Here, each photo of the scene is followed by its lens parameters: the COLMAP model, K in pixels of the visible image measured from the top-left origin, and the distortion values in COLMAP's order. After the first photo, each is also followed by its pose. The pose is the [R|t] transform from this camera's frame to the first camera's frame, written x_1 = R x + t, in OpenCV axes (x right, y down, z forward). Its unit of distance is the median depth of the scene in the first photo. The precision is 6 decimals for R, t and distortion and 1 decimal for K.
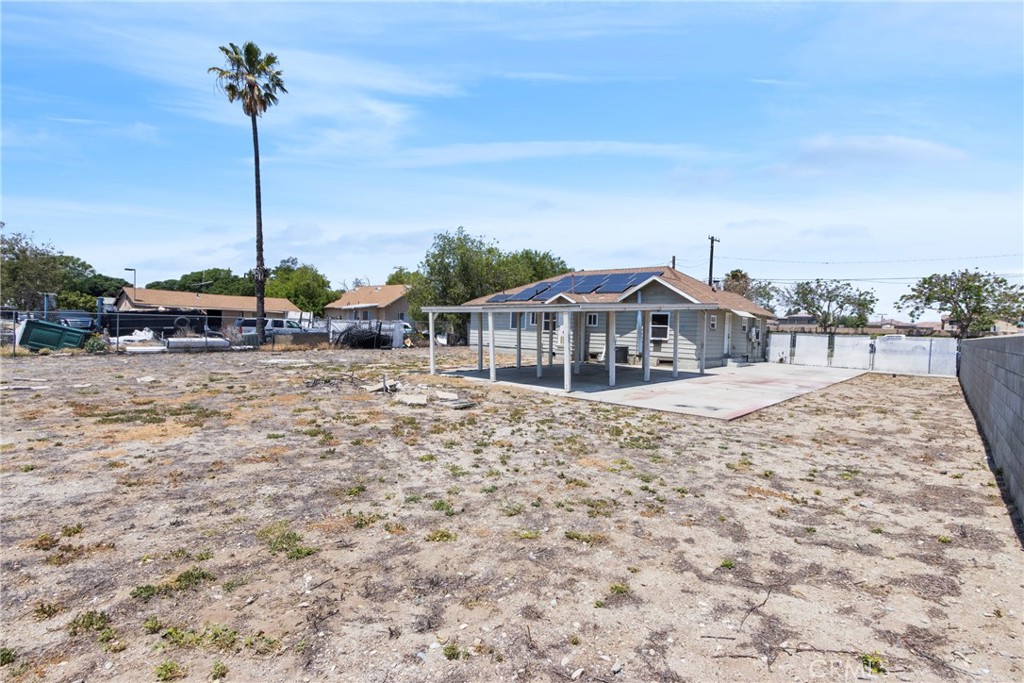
lens RADIAL K [[500.3, 0, 512.0], [0, 500.3, 341.5], [0, 0, 1]] dist [0.002870, -0.000127]
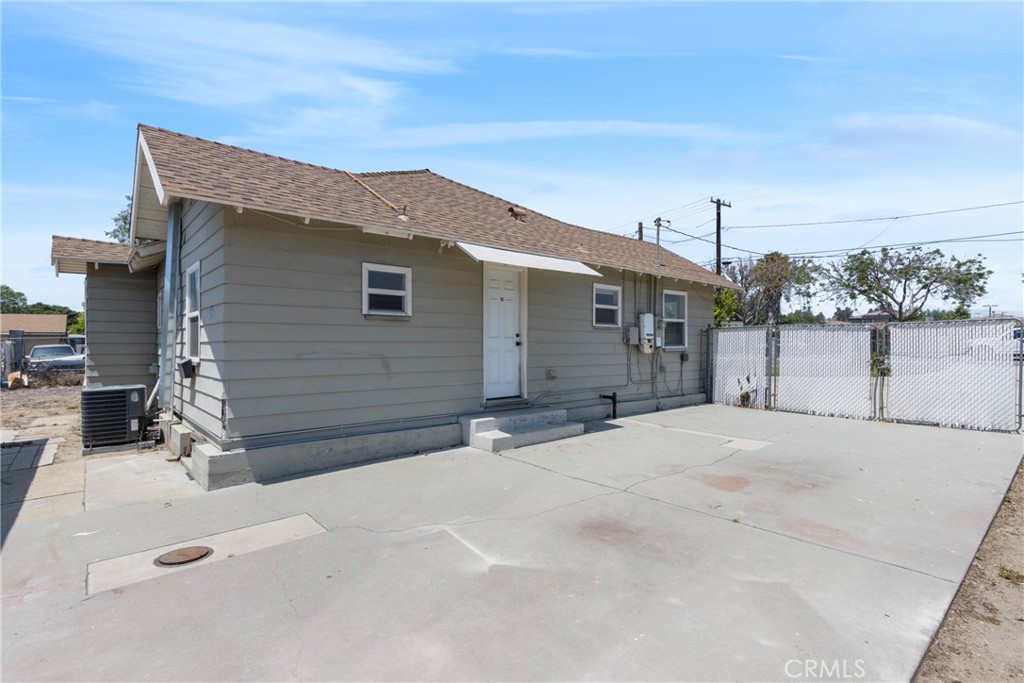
lens RADIAL K [[490.7, 0, 512.0], [0, 490.7, 341.5], [0, 0, 1]] dist [0.004980, 0.000063]
pose [[0.991055, -0.039591, -0.127447, 0.243901], [0.035814, 0.998852, -0.031798, -0.000124], [0.128559, 0.026949, 0.991336, 0.360773]]
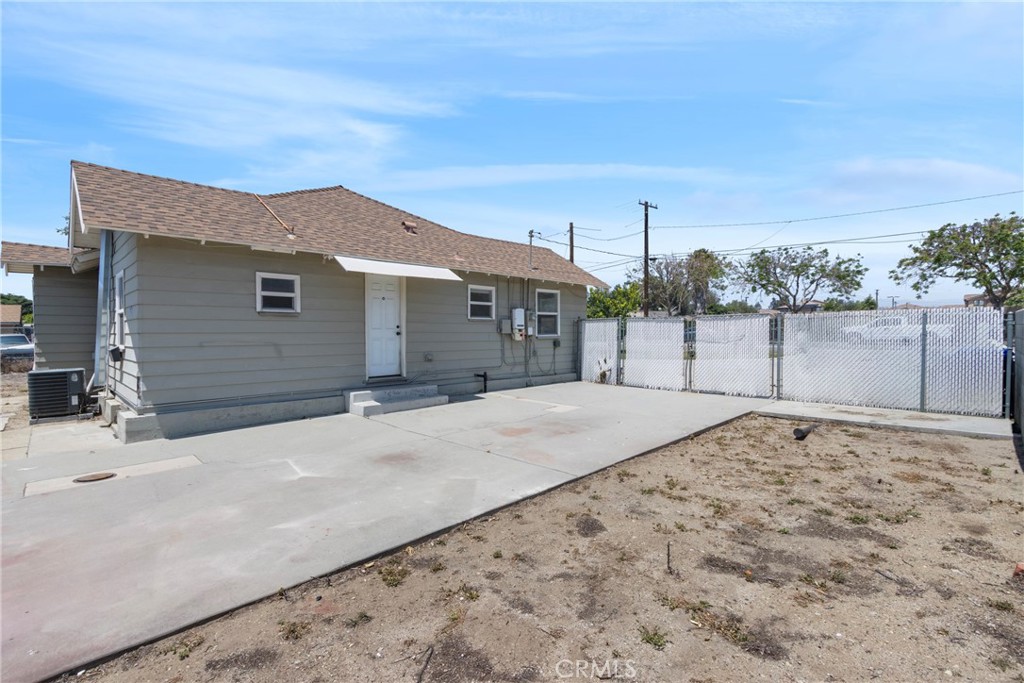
lens RADIAL K [[468.0, 0, 512.0], [0, 468.0, 337.0], [0, 0, 1]] dist [0.003494, -0.000730]
pose [[0.997444, -0.041084, -0.058458, 0.283499], [0.040416, 0.999104, -0.012569, 0.001387], [0.058922, 0.010174, 0.998211, 0.329946]]
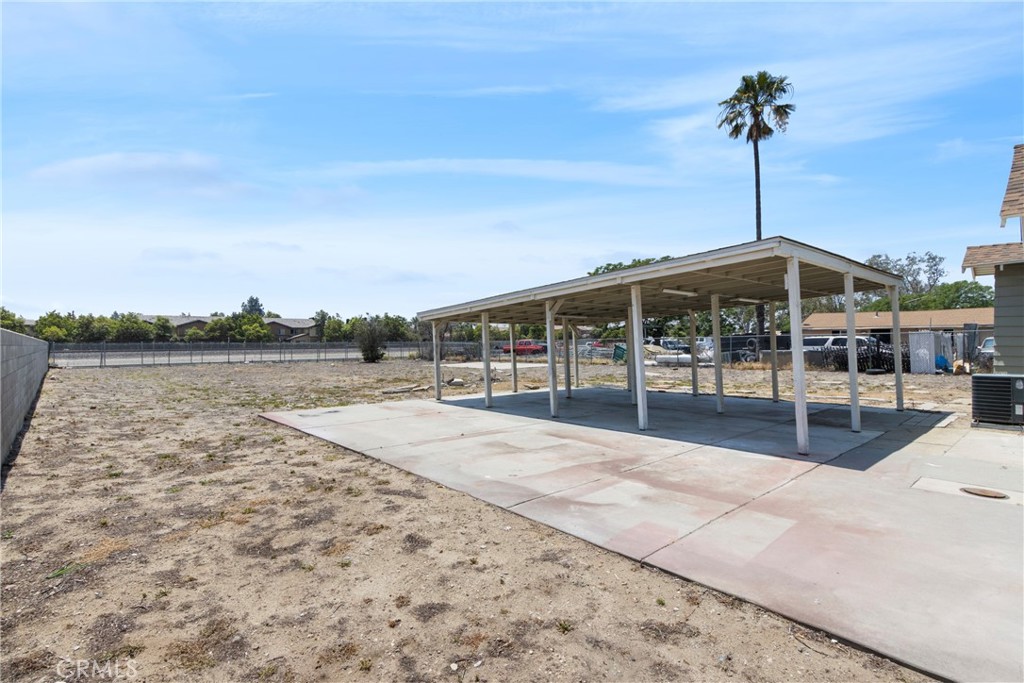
lens RADIAL K [[490.7, 0, 512.0], [0, 490.7, 341.5], [0, 0, 1]] dist [0.004980, 0.000063]
pose [[-0.120347, -0.029933, -0.992281, 0.295914], [-0.021661, 0.999387, -0.027520, 0.001403], [0.992496, 0.018182, -0.120921, 0.344255]]
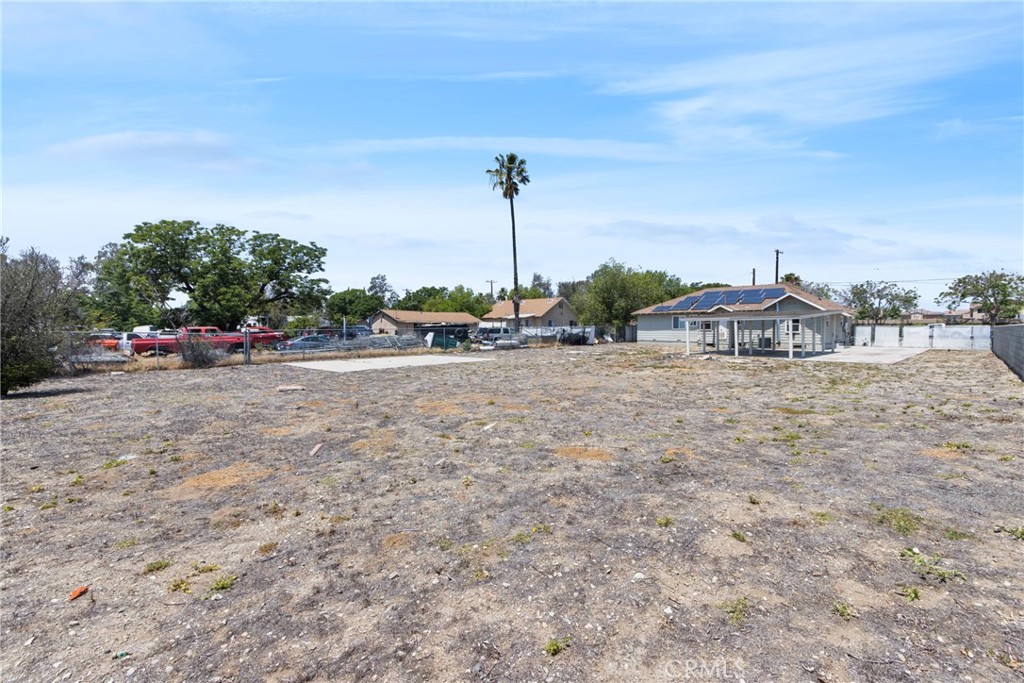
lens RADIAL K [[476.0, 0, 512.0], [0, 476.0, 341.5], [0, 0, 1]] dist [0.001903, 0.000219]
pose [[0.998010, -0.031415, -0.054675, -0.249638], [0.031370, 0.999506, -0.001683, -0.000512], [0.054701, -0.000036, 0.998503, -0.271231]]
